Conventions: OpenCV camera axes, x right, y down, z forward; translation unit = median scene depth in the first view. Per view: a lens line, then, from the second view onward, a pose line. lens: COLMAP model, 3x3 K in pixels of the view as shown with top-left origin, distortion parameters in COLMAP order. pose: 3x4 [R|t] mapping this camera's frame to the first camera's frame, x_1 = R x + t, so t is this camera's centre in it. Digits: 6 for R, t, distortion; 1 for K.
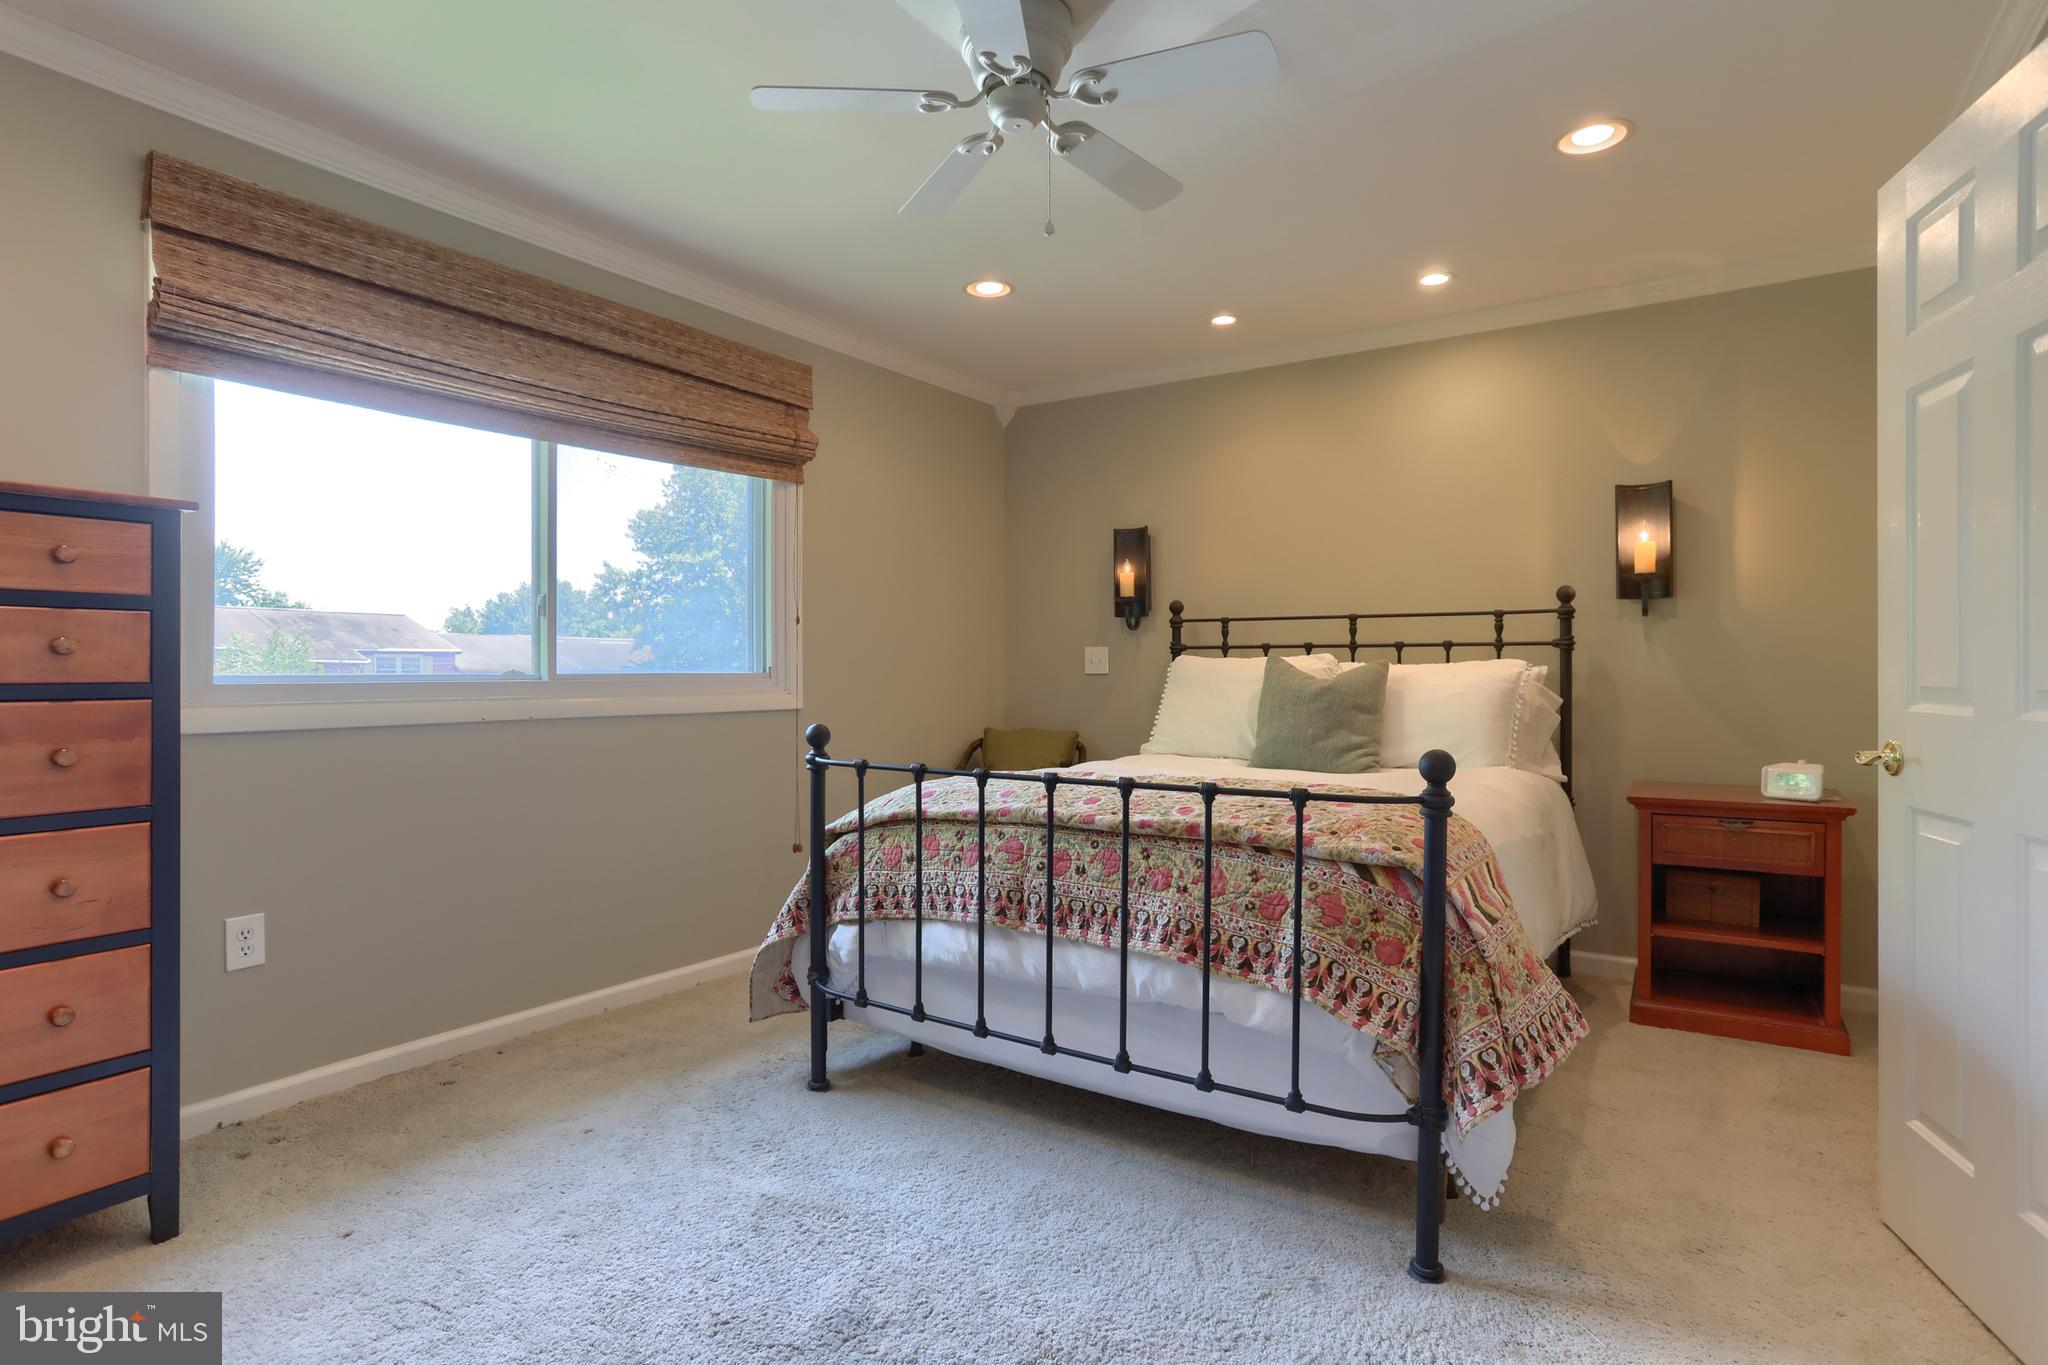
lens RADIAL K [[1019.9, 0, 1020.5], [0, 1019.9, 673.4], [0, 0, 1]] dist [-0.058403, 0.036997]
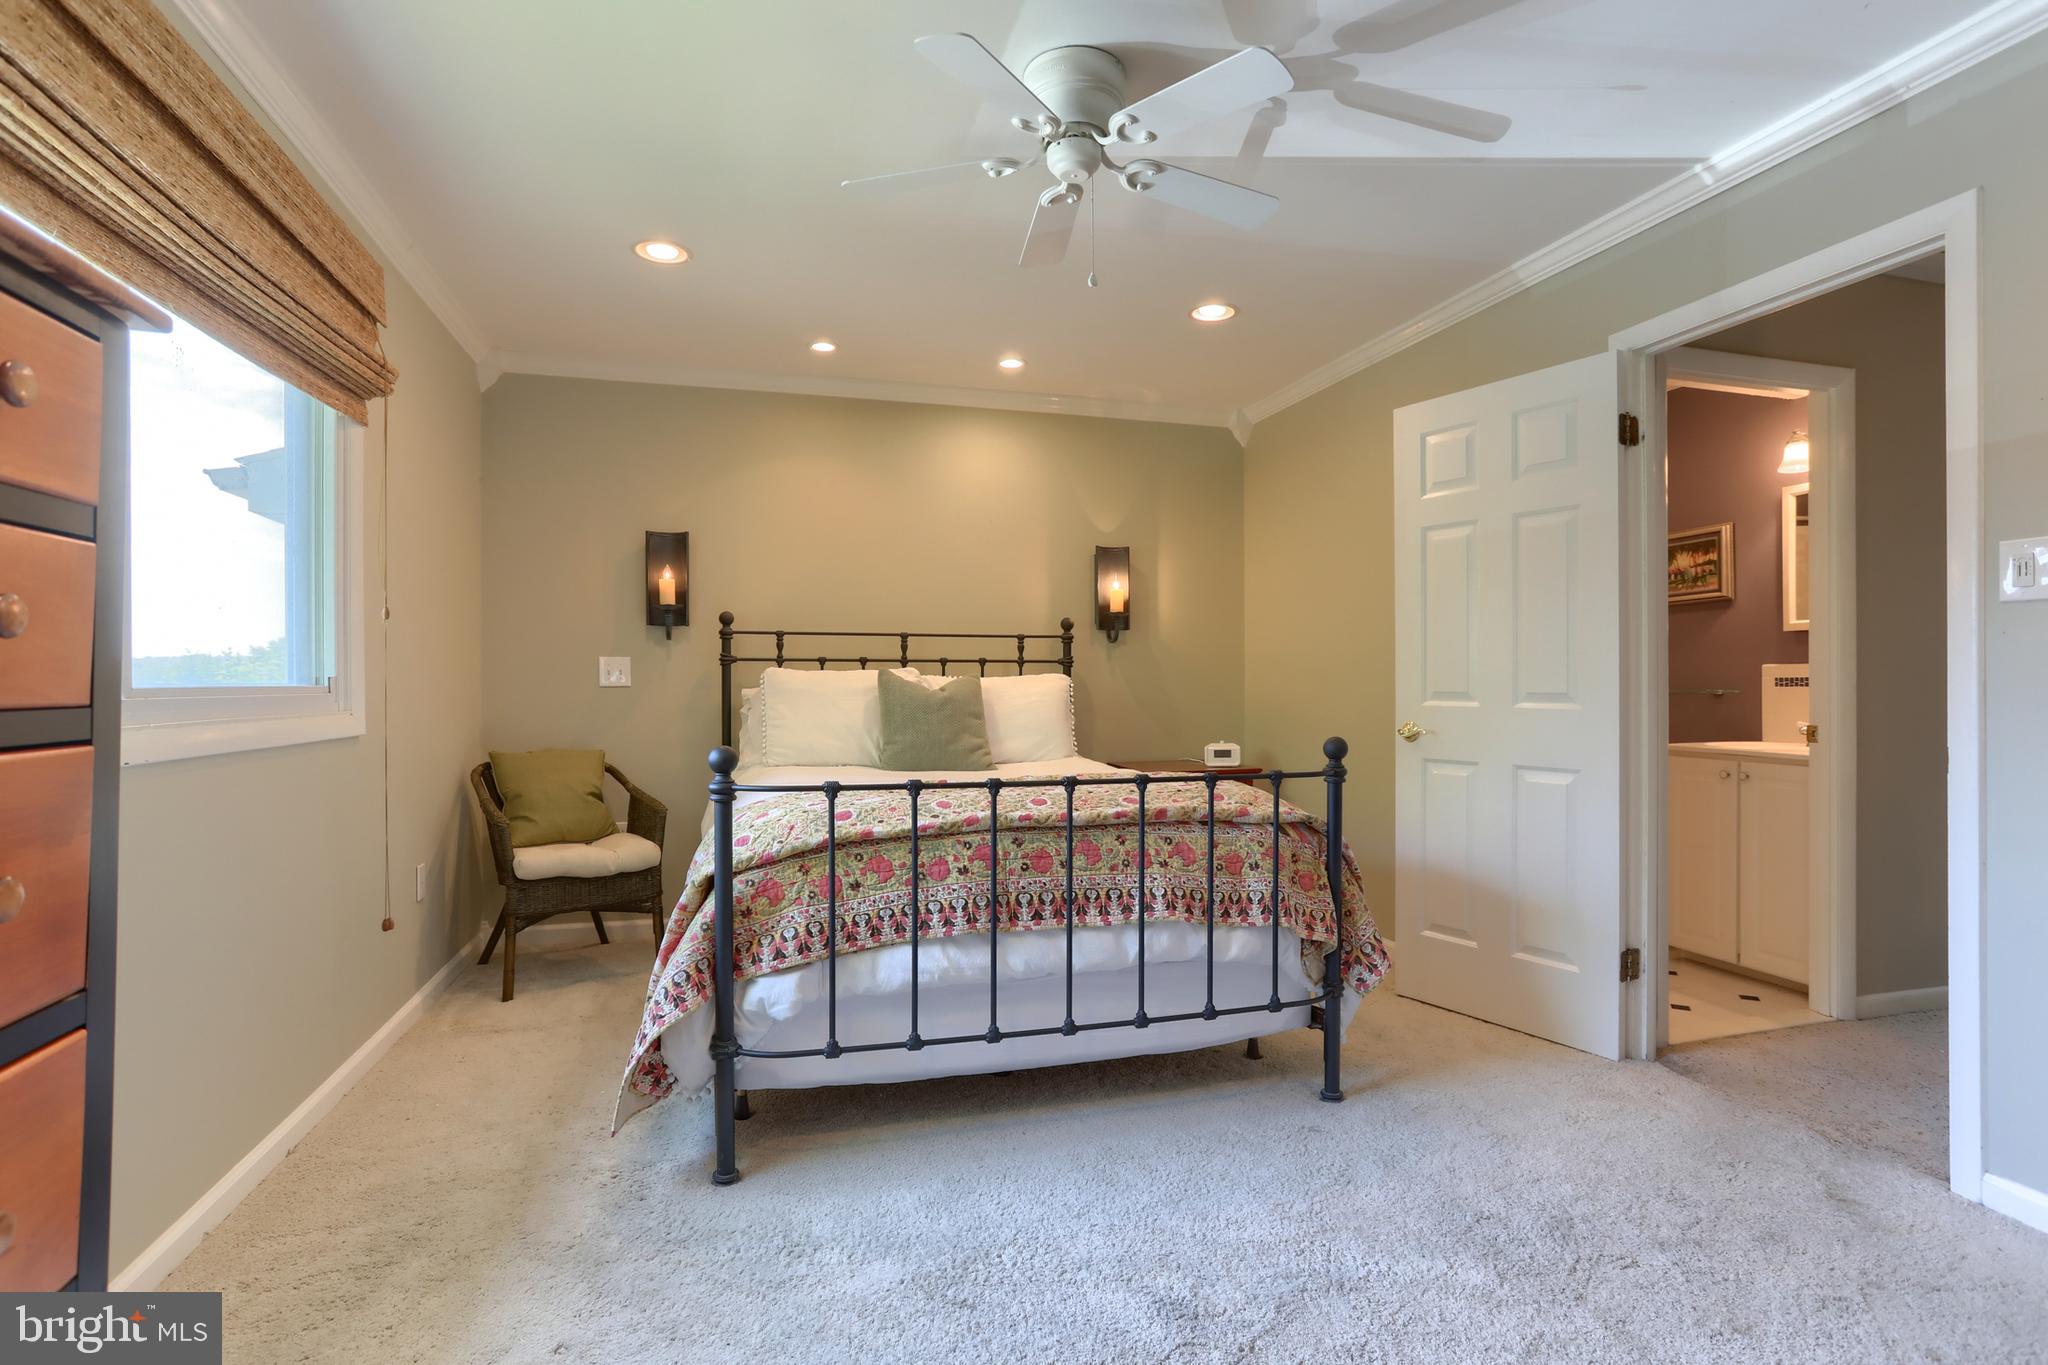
lens RADIAL K [[978.6, 0, 1024.0], [0, 978.6, 682.5], [0, 0, 1]] dist [-0.054380, 0.037447]
pose [[0.650555, -0.000022, 0.759459, -0.490789], [0.002003, 0.999997, -0.001687, -0.000820], [-0.759456, 0.002619, 0.650553, 0.219763]]
